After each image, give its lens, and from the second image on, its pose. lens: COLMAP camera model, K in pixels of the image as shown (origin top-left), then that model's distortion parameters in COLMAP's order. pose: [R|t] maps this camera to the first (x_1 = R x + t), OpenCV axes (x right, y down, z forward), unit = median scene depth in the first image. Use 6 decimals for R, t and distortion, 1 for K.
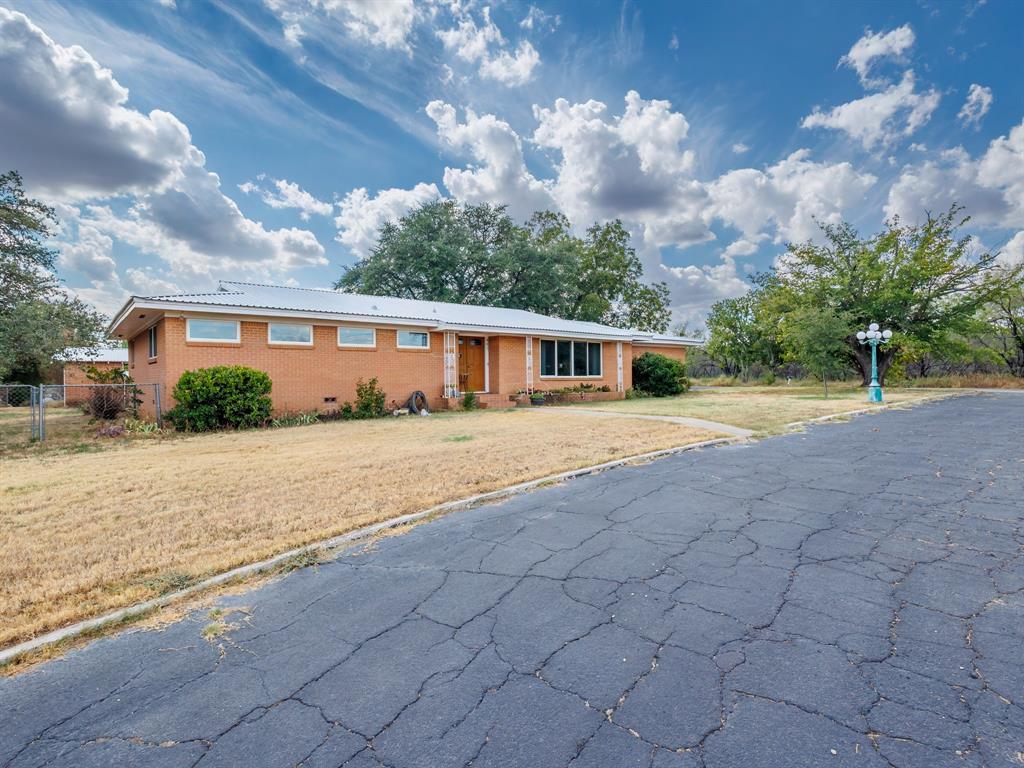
lens RADIAL K [[532.9, 0, 512.0], [0, 532.9, 384.0], [0, 0, 1]] dist [0.001646, 0.000402]
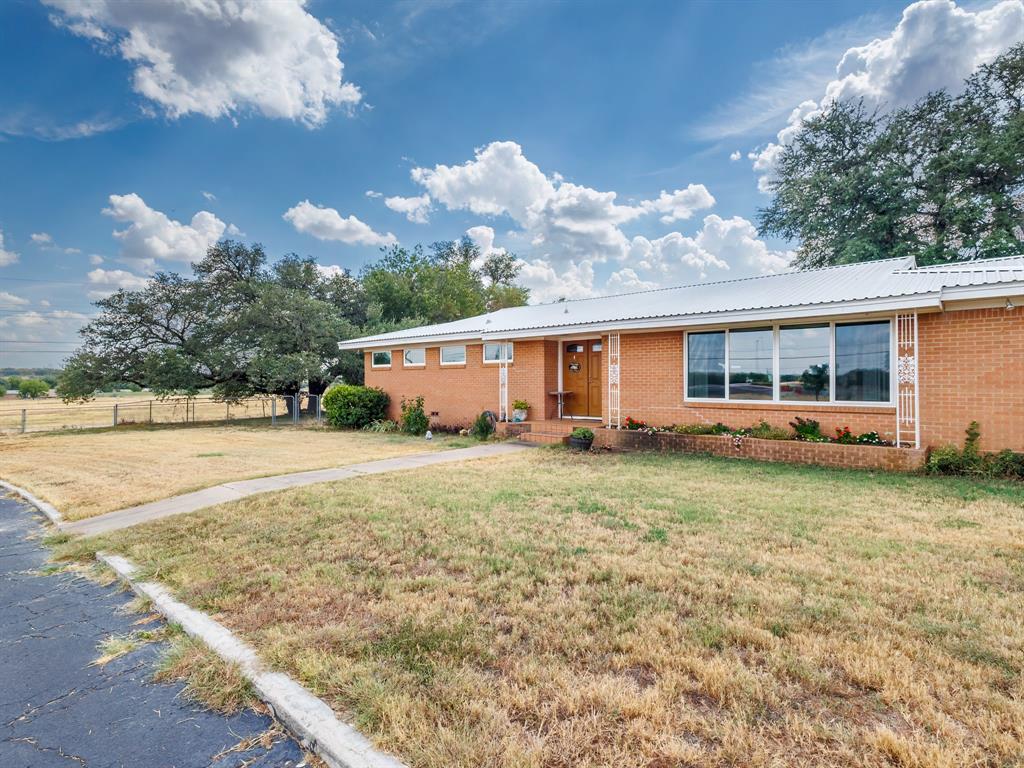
lens RADIAL K [[532.9, 0, 512.0], [0, 532.9, 384.0], [0, 0, 1]] dist [0.001646, 0.000402]
pose [[0.137868, 0.006741, -0.990428, 0.621839], [-0.014801, 0.999879, 0.004745, -0.032553], [0.990340, 0.014005, 0.137951, 0.813865]]
